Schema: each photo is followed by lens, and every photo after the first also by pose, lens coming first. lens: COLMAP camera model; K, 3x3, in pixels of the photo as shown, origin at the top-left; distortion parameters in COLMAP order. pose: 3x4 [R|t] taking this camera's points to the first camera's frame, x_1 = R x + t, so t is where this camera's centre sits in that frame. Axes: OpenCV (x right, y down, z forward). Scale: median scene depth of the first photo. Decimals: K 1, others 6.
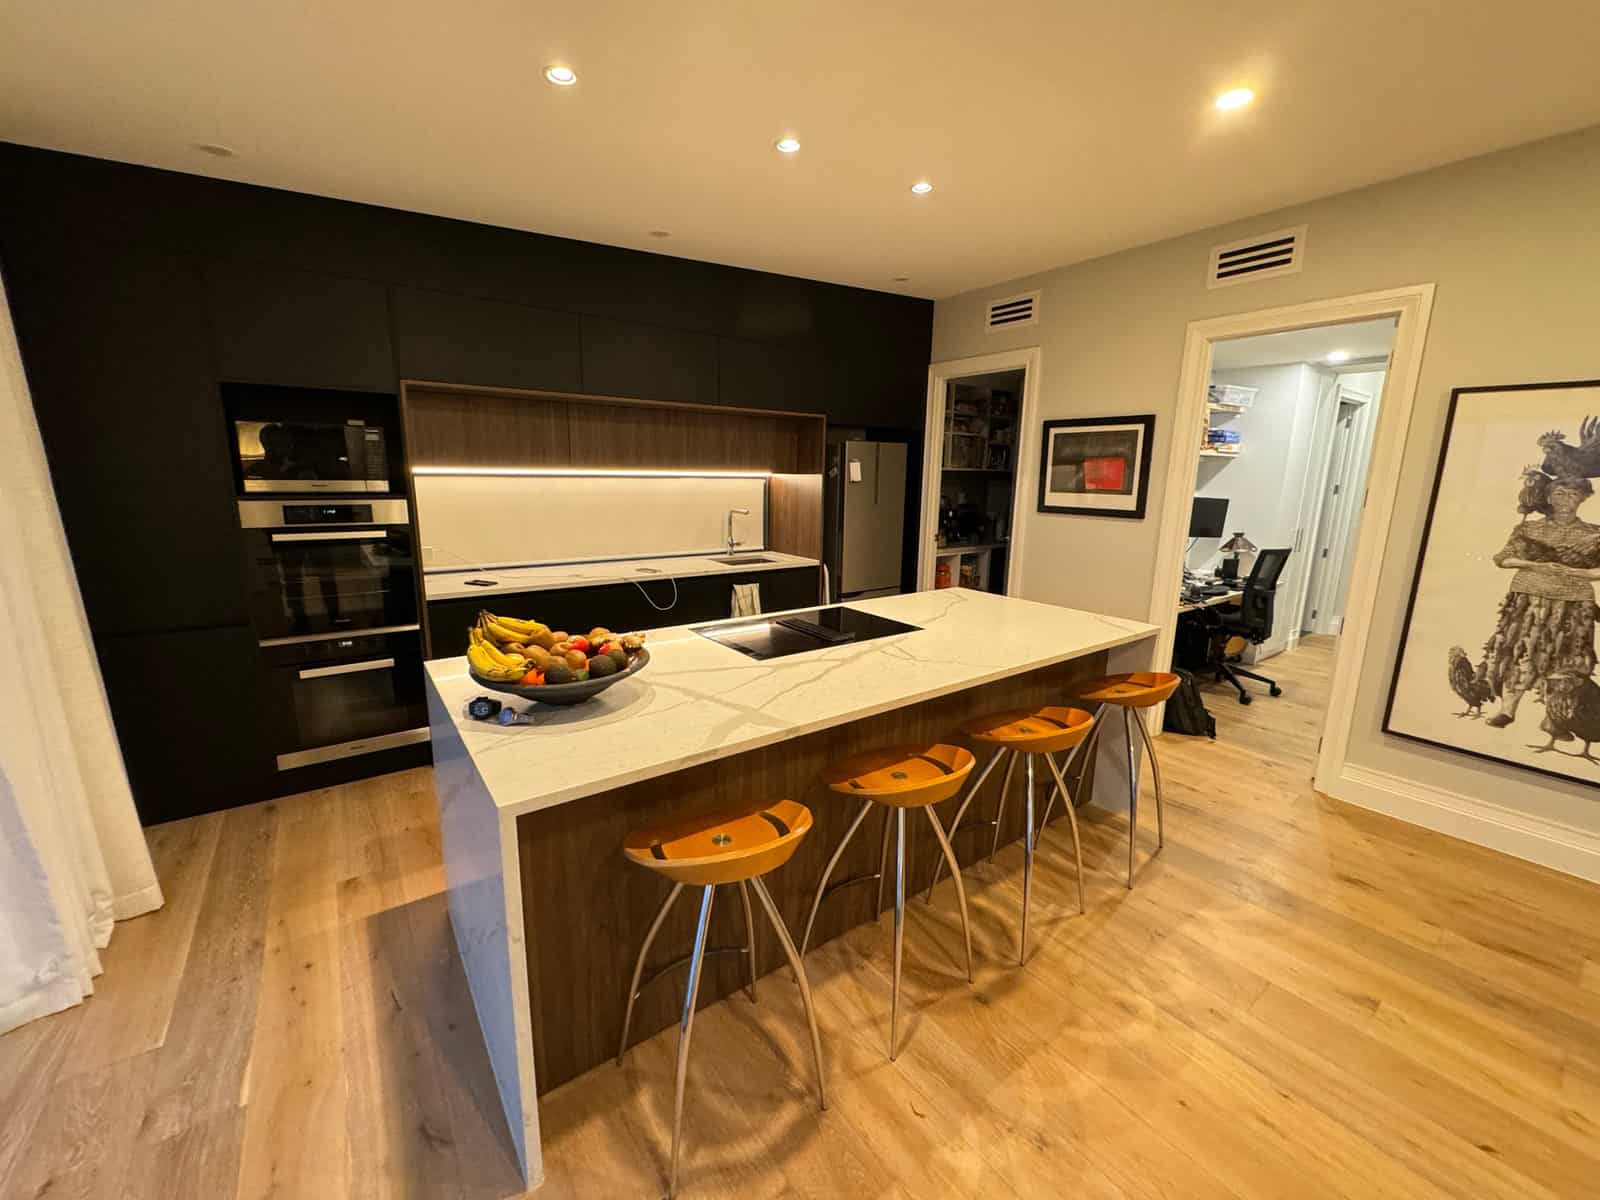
lens RADIAL K [[635.1, 0, 795.8], [0, 635.1, 596.4], [0, 0, 1]] dist [-0.001263, 0.000405]
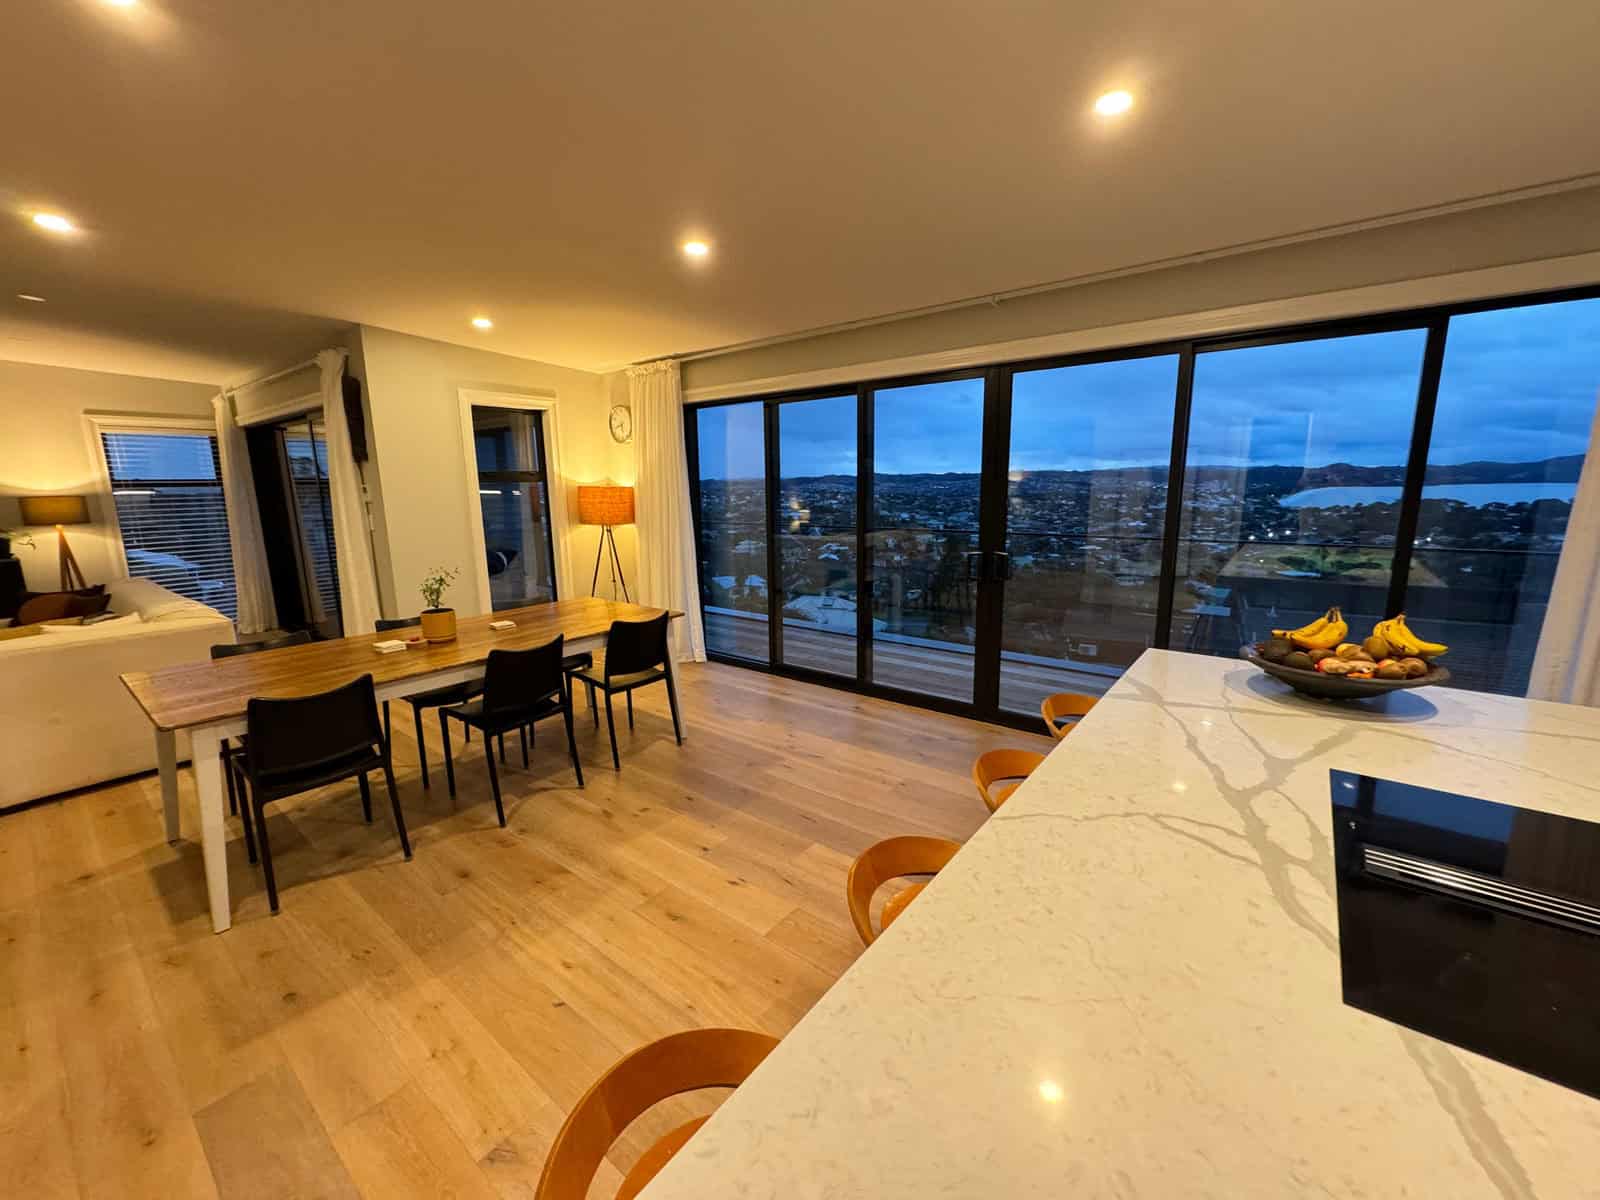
lens RADIAL K [[635.1, 0, 798.4], [0, 635.1, 597.2], [0, 0, 1]] dist [-0.001263, 0.000405]
pose [[-0.964617, 0.045520, -0.259697, 0.625052], [-0.050970, 0.934207, 0.353072, -0.264657], [0.258682, 0.353816, -0.898831, 1.354774]]
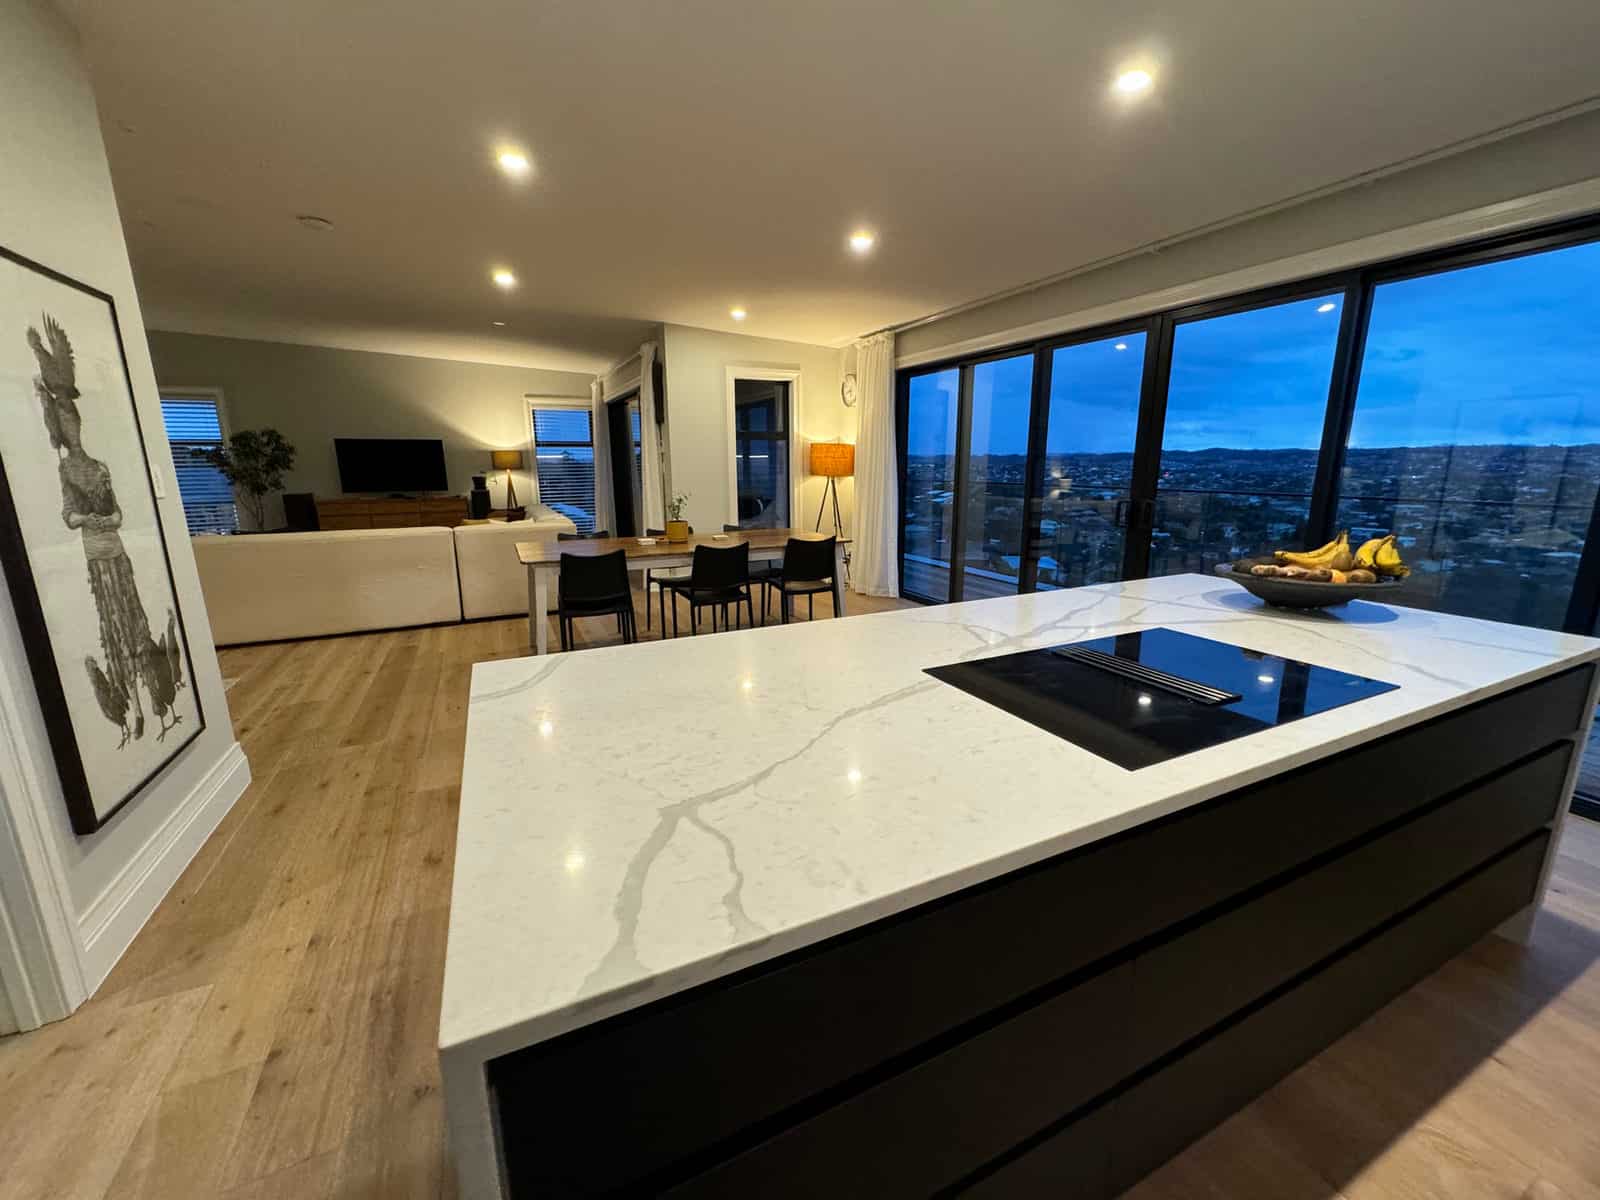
lens RADIAL K [[635.1, 0, 798.7], [0, 635.1, 596.9], [0, 0, 1]] dist [-0.001263, 0.000405]
pose [[-0.982403, -0.049025, 0.180223, 0.253846], [0.026366, 0.918869, 0.393680, -0.268375], [-0.184902, 0.391505, -0.901407, 1.774357]]
